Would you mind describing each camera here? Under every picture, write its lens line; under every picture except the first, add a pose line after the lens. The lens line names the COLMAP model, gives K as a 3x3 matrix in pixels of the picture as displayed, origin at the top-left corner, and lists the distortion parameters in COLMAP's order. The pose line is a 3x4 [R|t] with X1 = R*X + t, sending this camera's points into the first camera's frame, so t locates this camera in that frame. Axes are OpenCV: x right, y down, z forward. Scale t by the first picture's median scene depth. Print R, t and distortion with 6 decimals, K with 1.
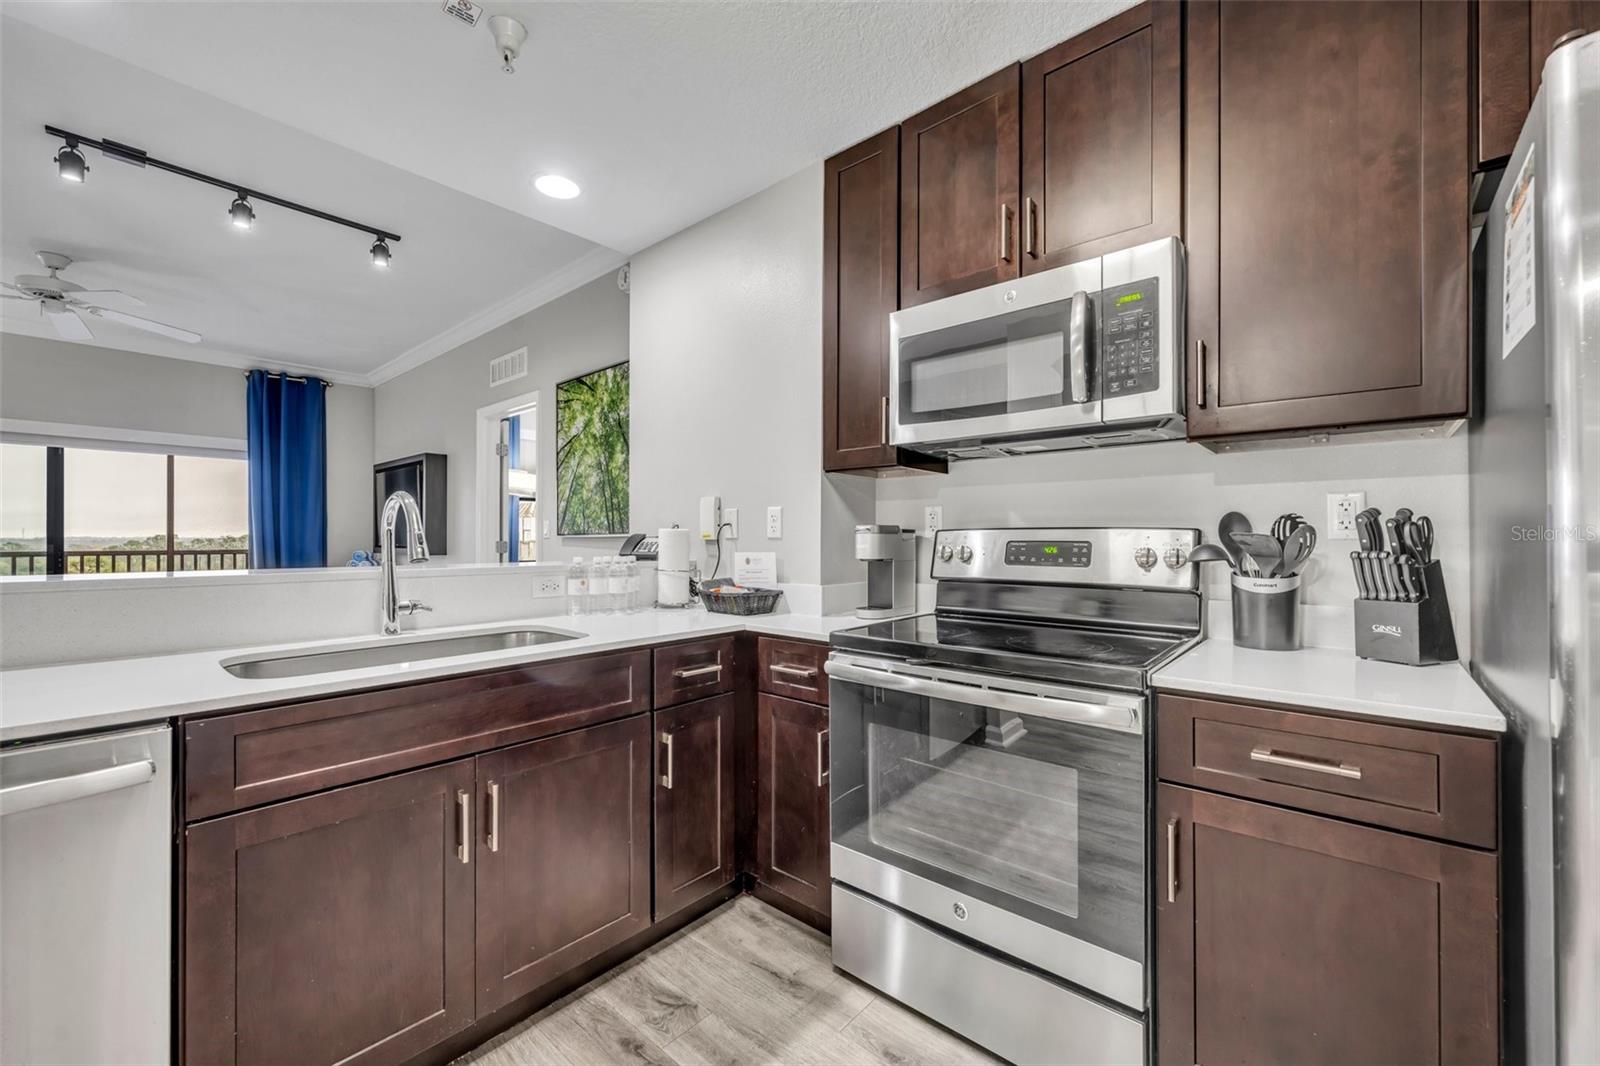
lens RADIAL K [[614.9, 0, 824.8], [0, 614.9, 536.4], [0, 0, 1]] dist [-0.000131, 0.000011]
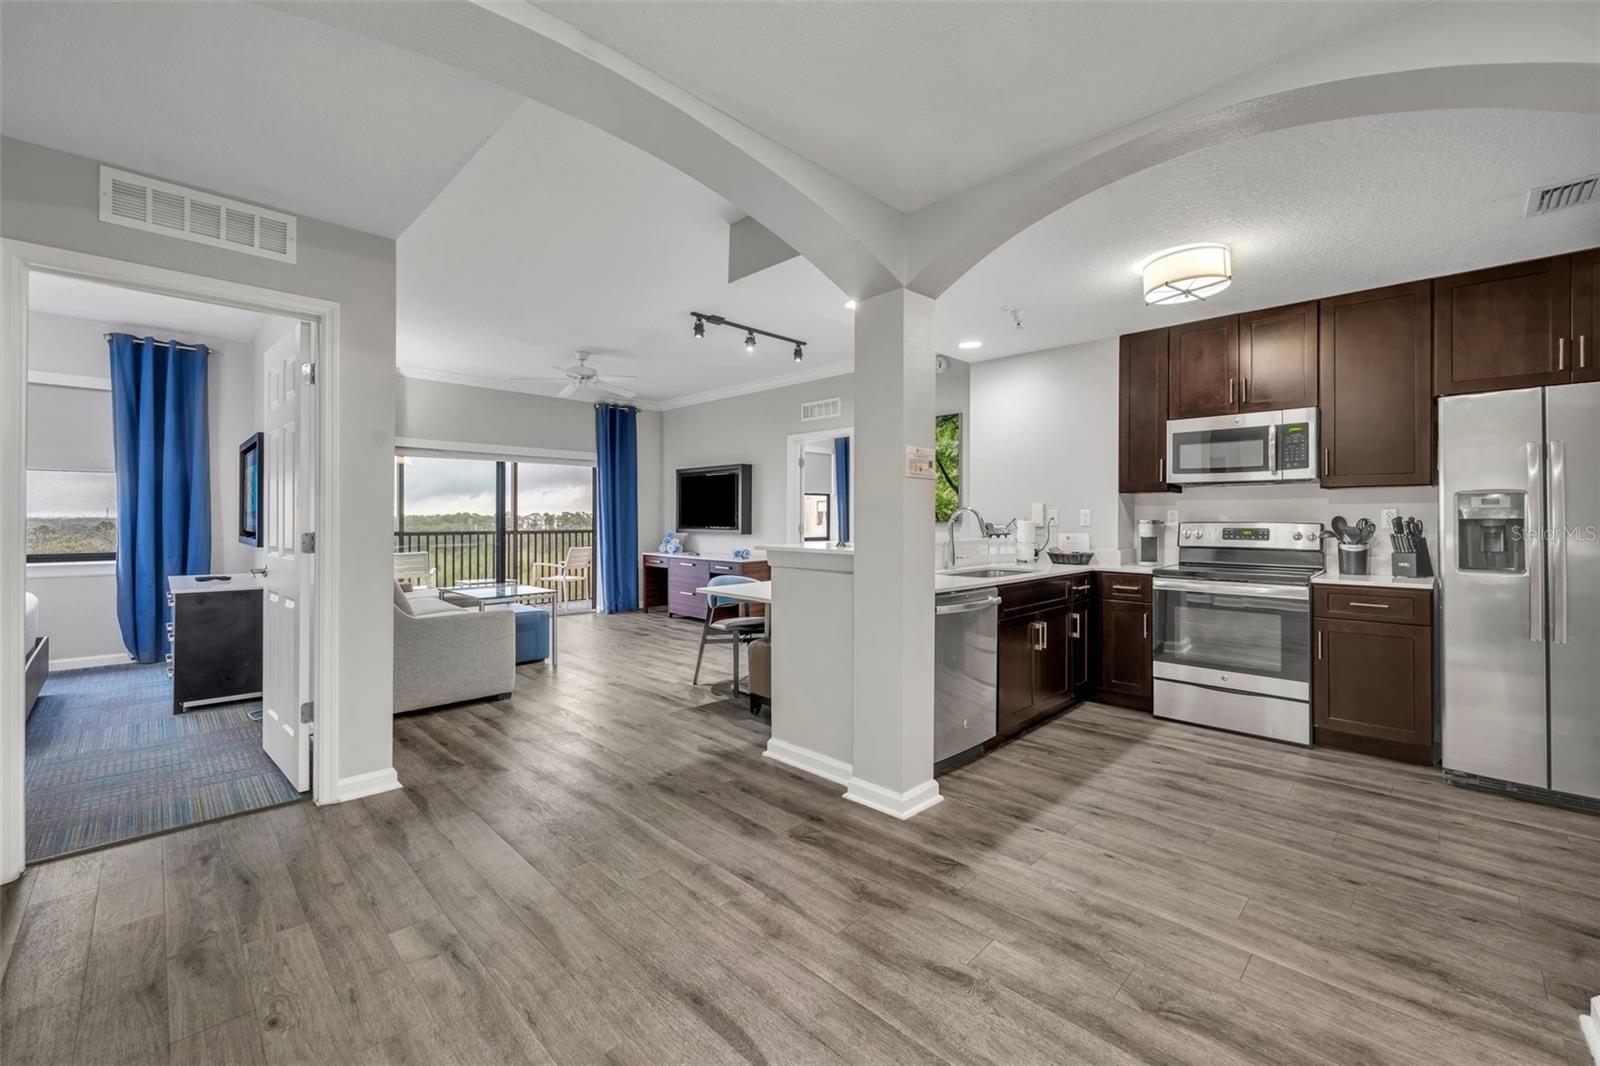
lens RADIAL K [[657.3, 0, 800.1], [0, 657.3, 515.2], [0, 0, 1]] dist [-0.010566, 0.000392]
pose [[0.997797, 0.001921, -0.066319, -0.869245], [-0.001950, 0.999998, -0.000370, -0.029290], [0.066318, 0.000499, 0.997798, -1.151768]]
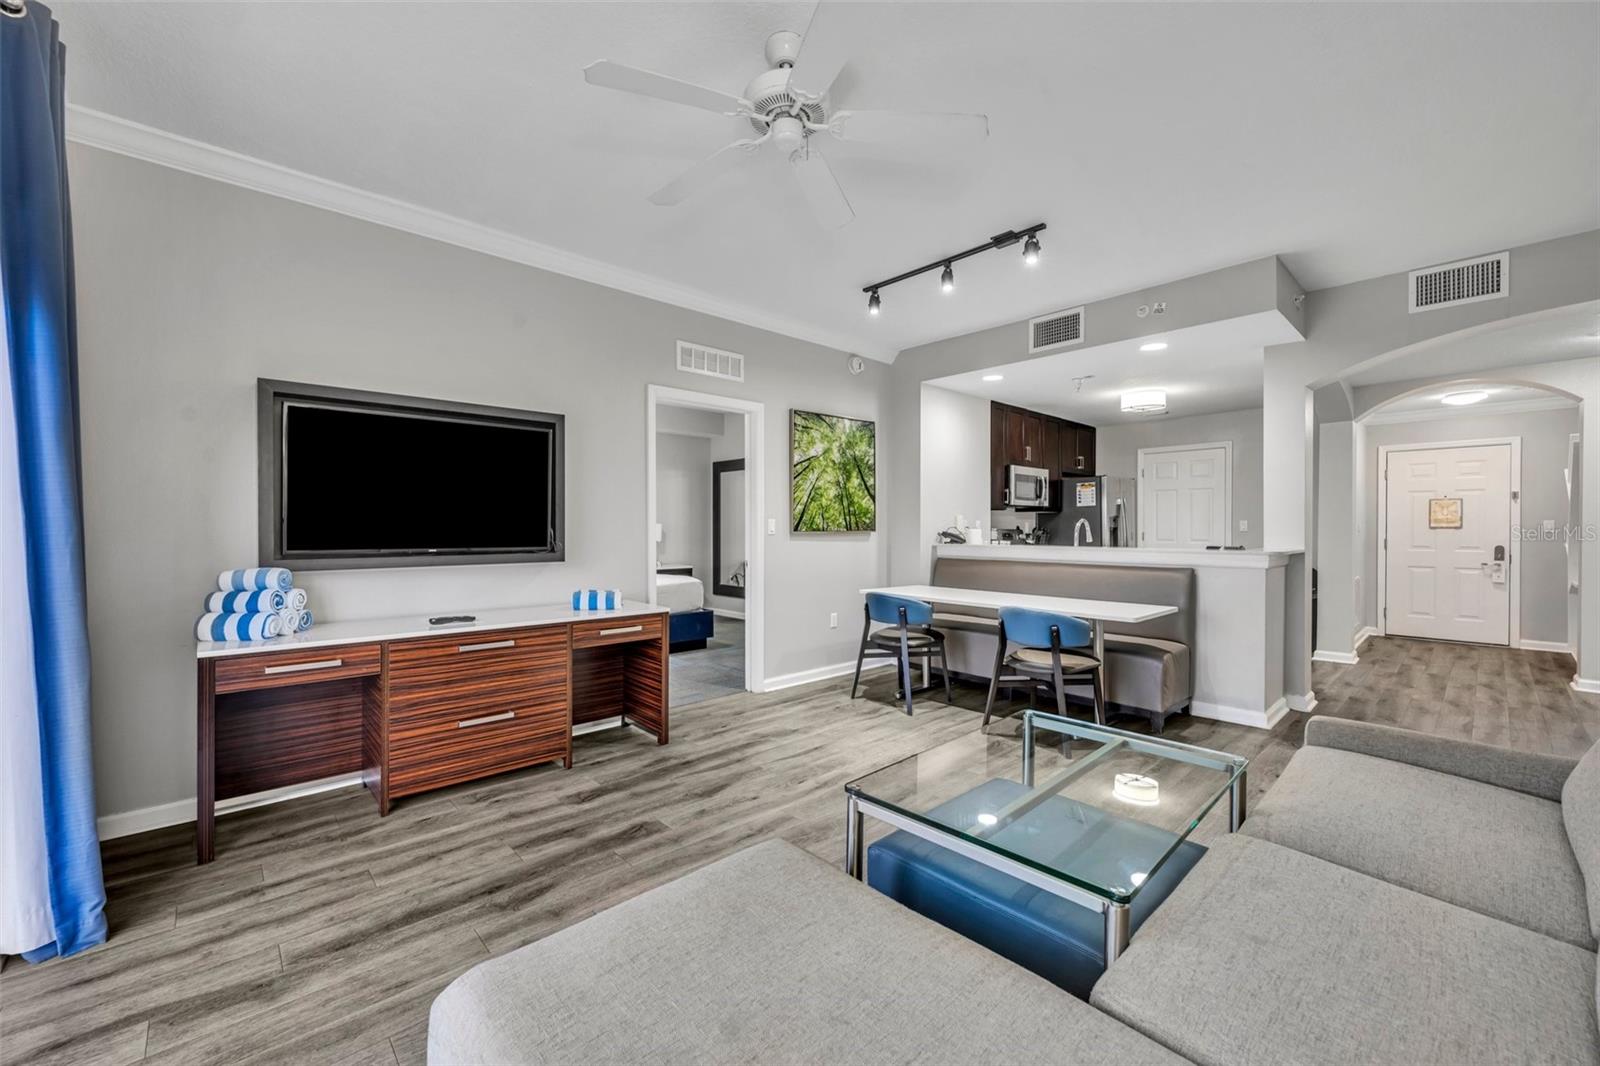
lens RADIAL K [[588.9, 0, 855.1], [0, 588.9, 532.4], [0, 0, 1]] dist [0.000484, 0.000009]
pose [[0.119475, -0.005450, 0.992822, -2.711718], [-0.001826, 0.999982, 0.005709, -0.012795], [-0.992836, -0.002495, 0.119463, 1.248678]]
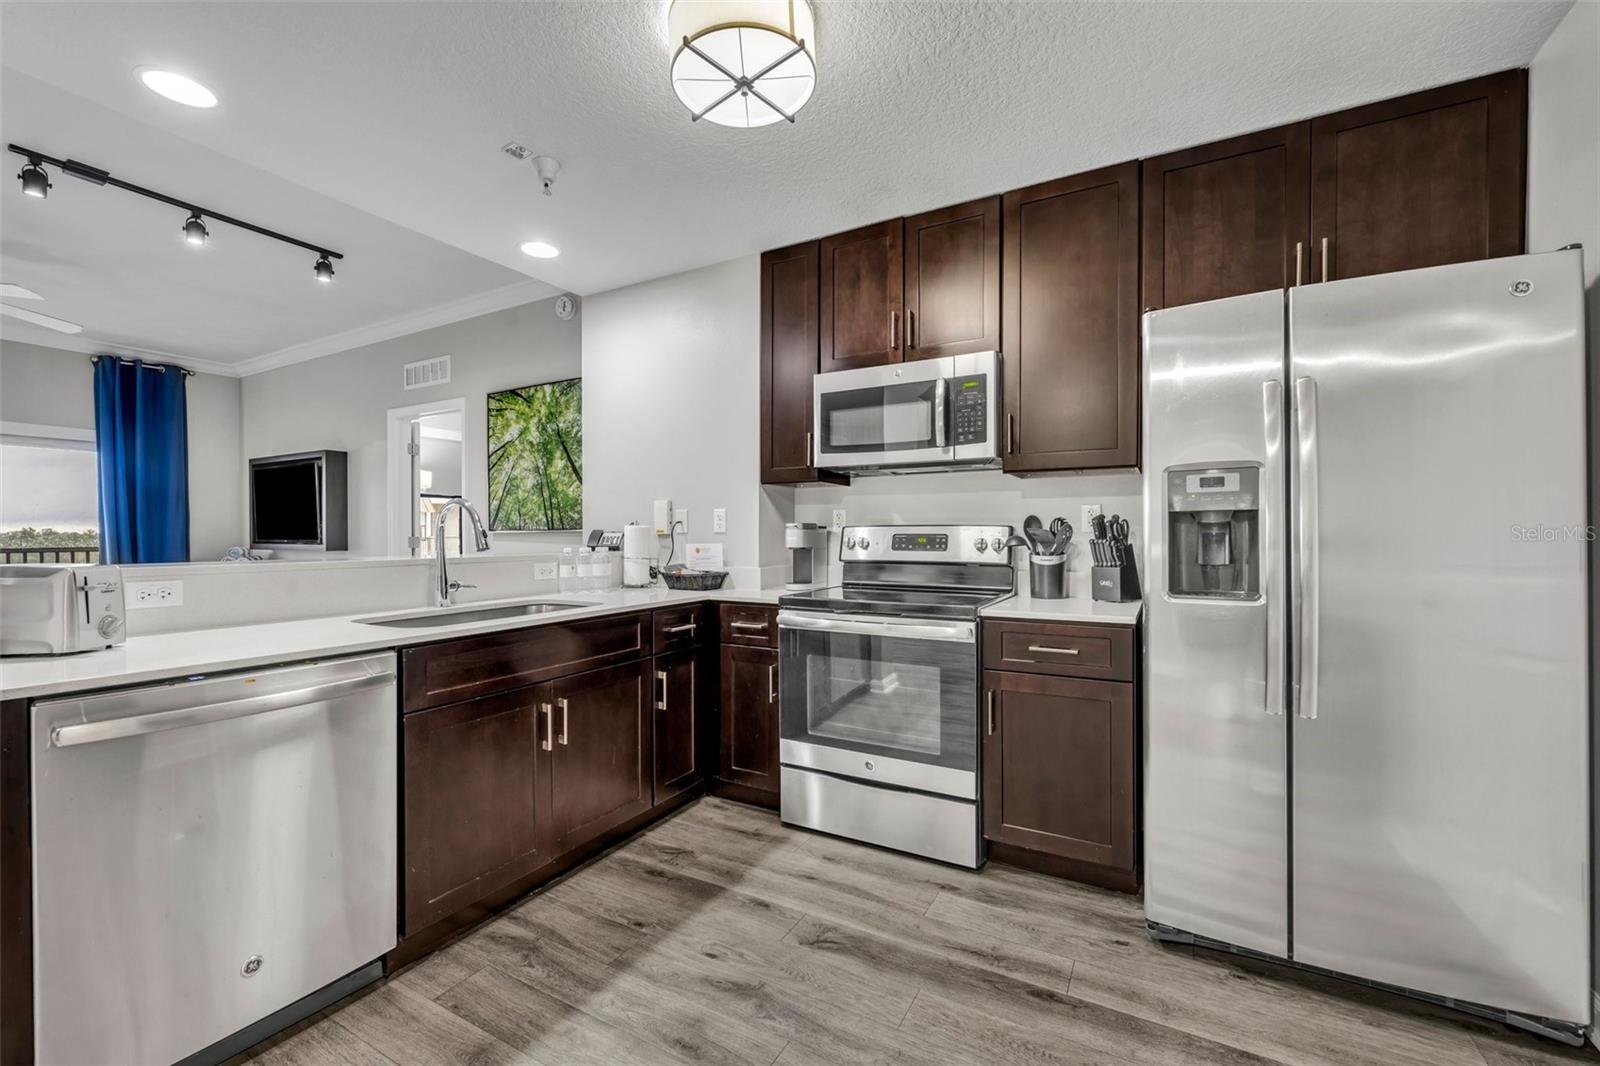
lens RADIAL K [[647.2, 0, 794.6], [0, 647.2, 538.3], [0, 0, 1]] dist [-0.000722, -0.000244]
pose [[0.982657, -0.003682, 0.185395, -0.190693], [0.001958, 0.999953, 0.009481, 0.002216], [-0.185421, -0.008954, 0.982618, -0.408362]]
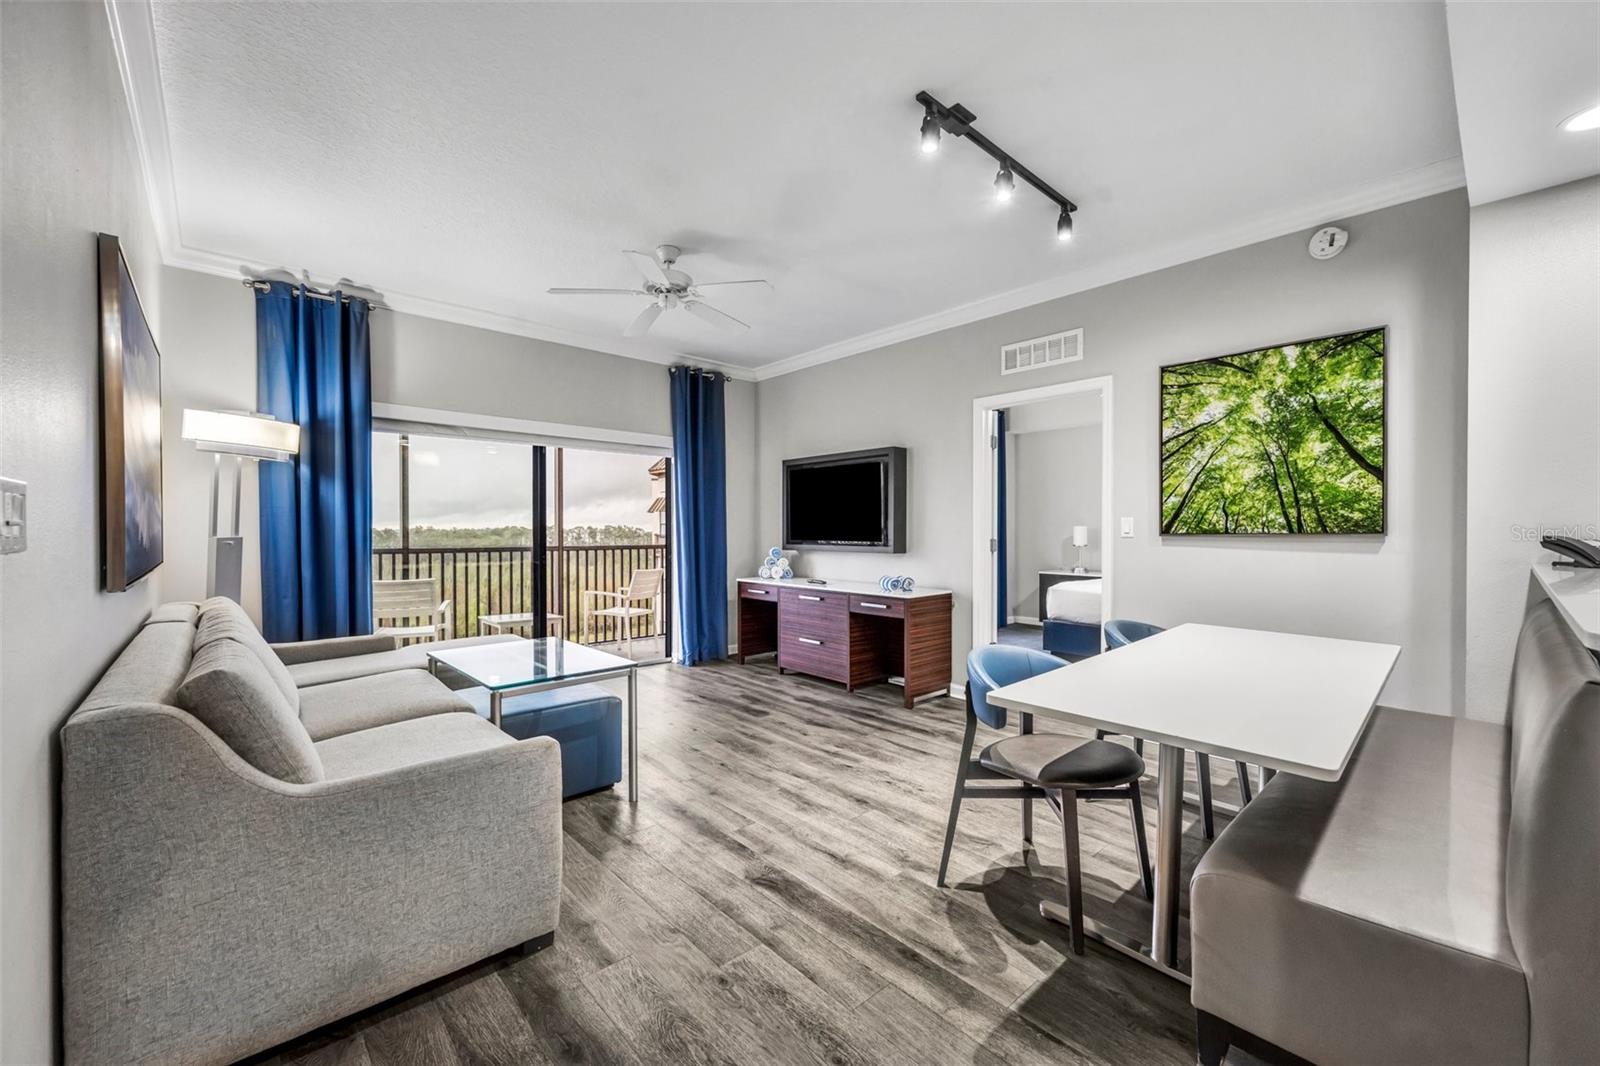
lens RADIAL K [[632.3, 0, 778.1], [0, 632.3, 532.0], [0, 0, 1]] dist [-0.001368, -0.000141]
pose [[0.989884, 0.002359, -0.141861, -1.463929], [-0.001741, 0.999988, 0.004482, -0.013298], [0.141870, -0.004190, 0.989876, -0.005712]]
